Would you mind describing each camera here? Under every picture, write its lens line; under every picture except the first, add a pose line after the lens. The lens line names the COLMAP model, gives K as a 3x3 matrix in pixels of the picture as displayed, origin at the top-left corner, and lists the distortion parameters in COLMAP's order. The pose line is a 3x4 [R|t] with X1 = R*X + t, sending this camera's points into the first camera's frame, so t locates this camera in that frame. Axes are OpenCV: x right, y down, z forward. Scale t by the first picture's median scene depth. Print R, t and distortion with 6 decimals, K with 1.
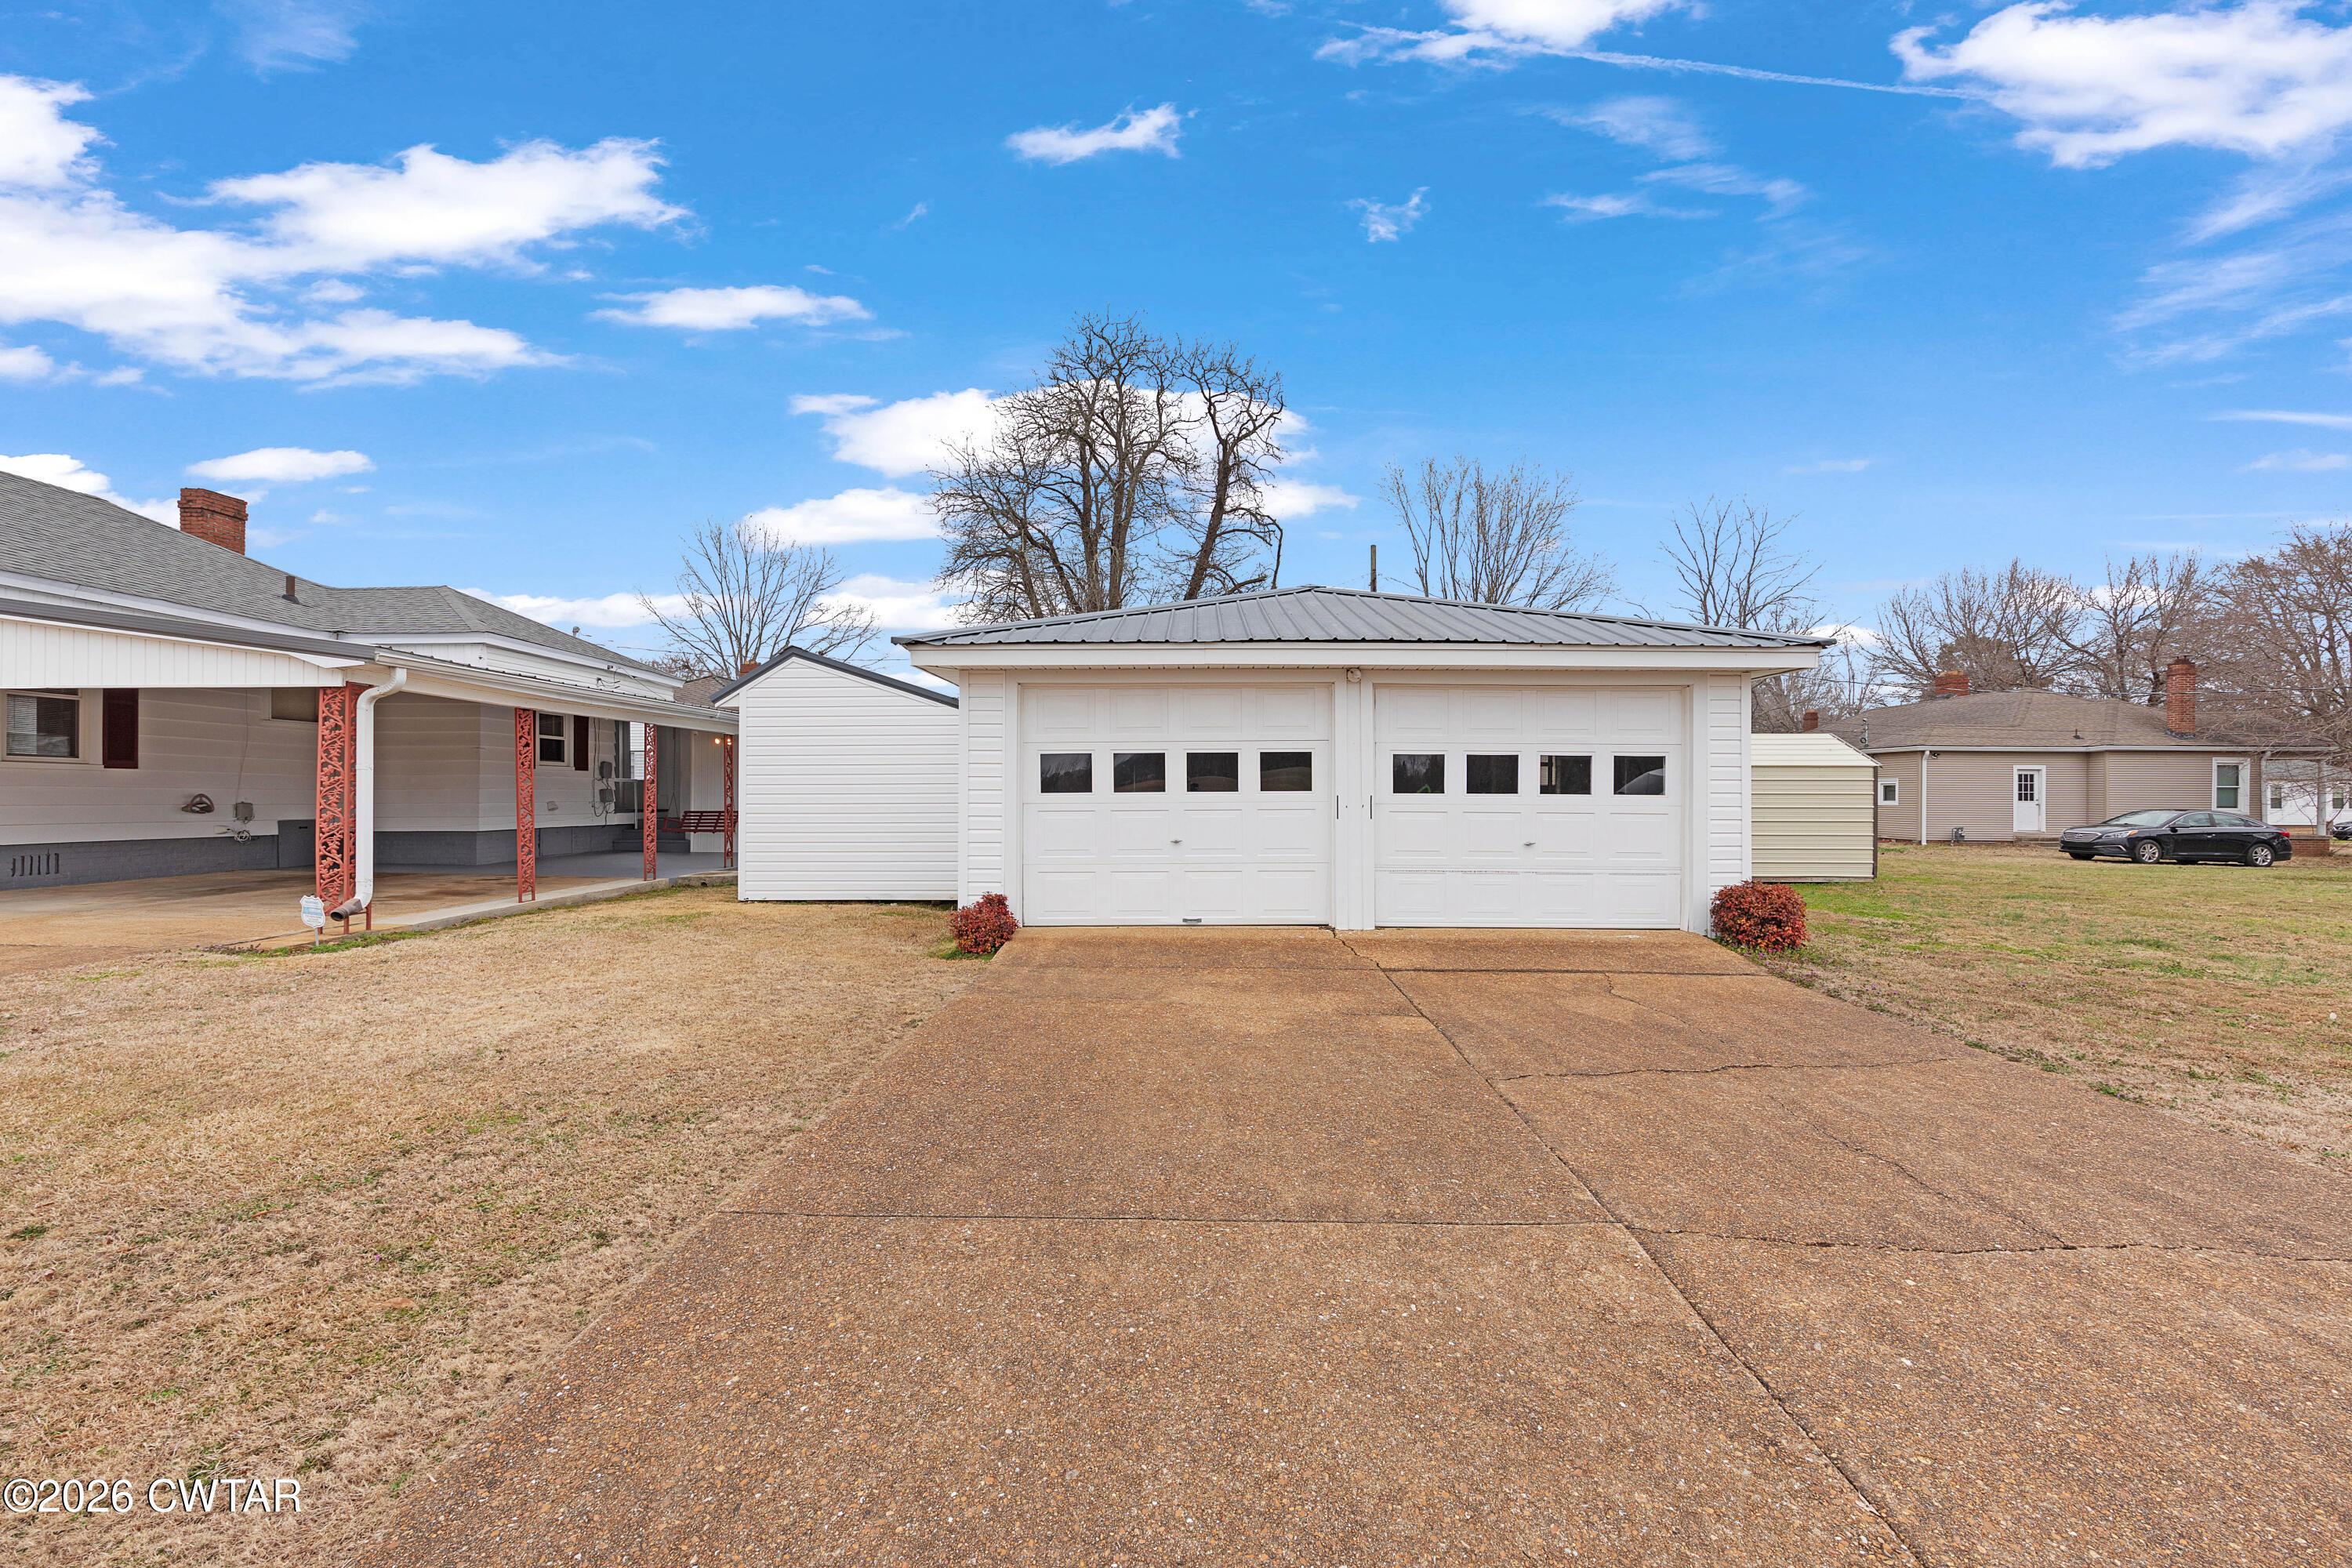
lens RADIAL K [[955.0, 0, 1179.3], [0, 955.0, 792.8], [0, 0, 1]] dist [0.002020, 0.000036]
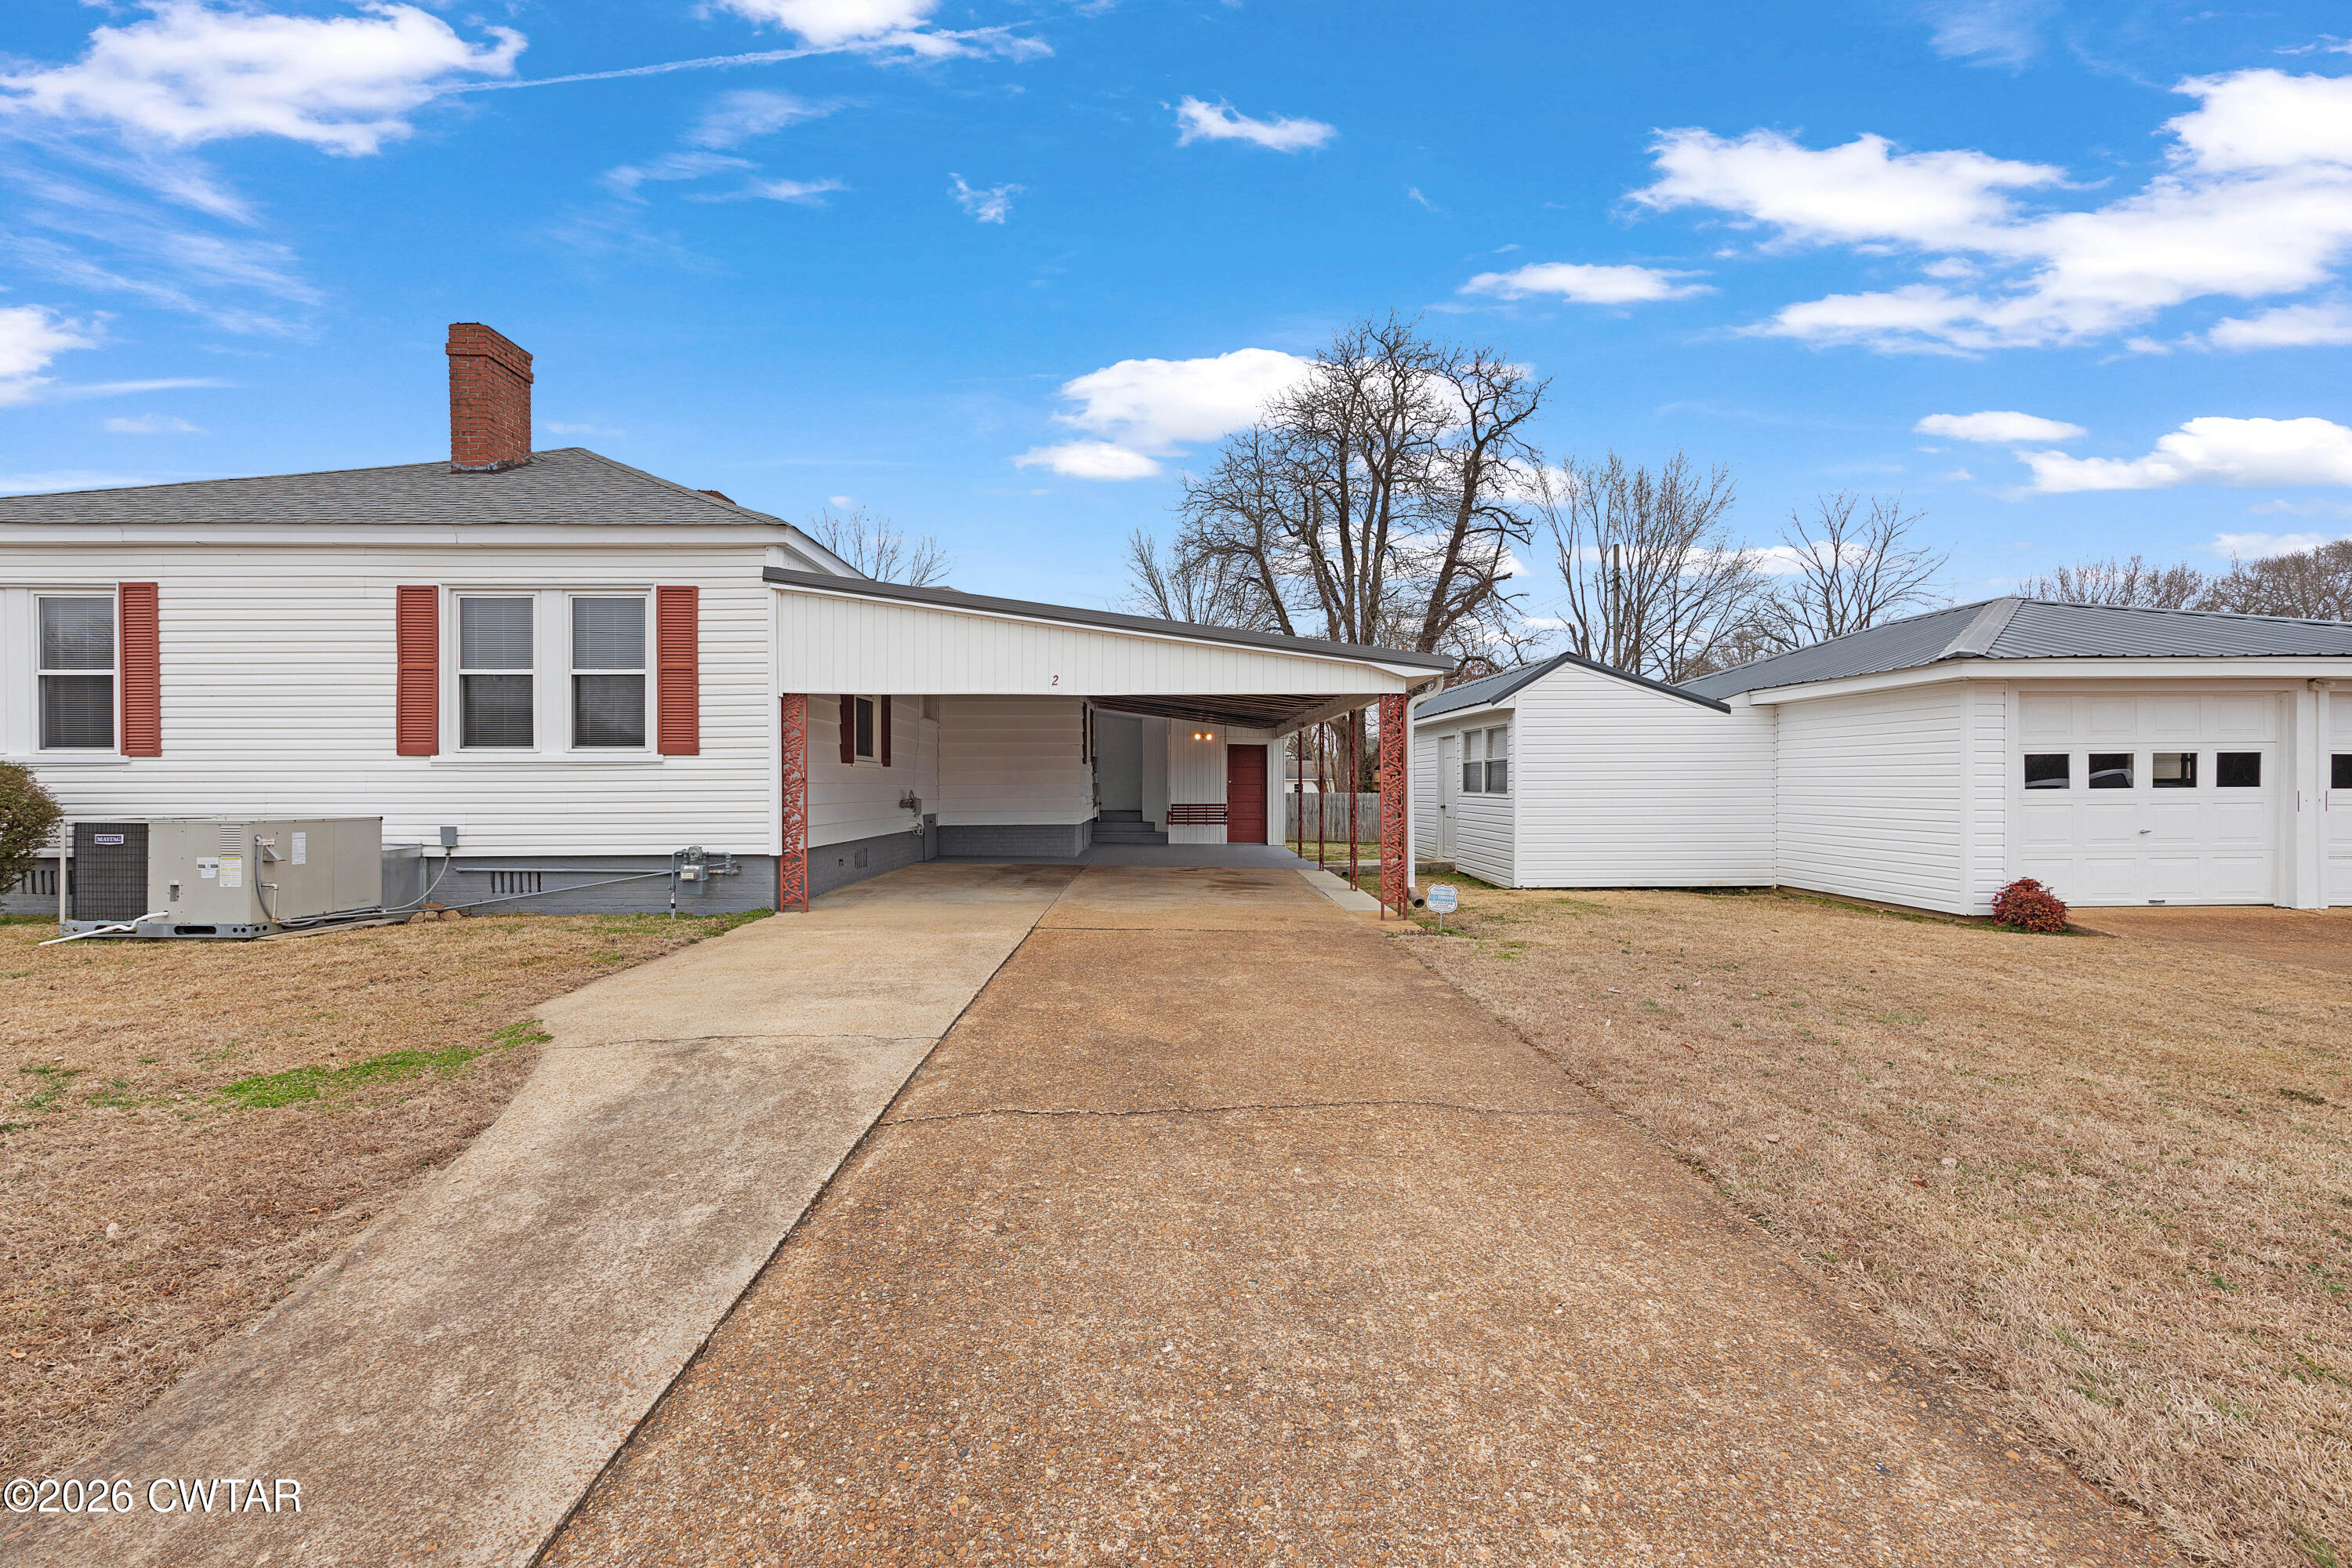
lens RADIAL K [[972.4, 0, 1185.4], [0, 972.4, 792.9], [0, 0, 1]] dist [0.001585, 0.000084]
pose [[0.999956, -0.001247, 0.009258, -1.148676], [0.001202, 0.999987, 0.004891, -0.002018], [-0.009264, -0.004880, 0.999945, -0.145353]]
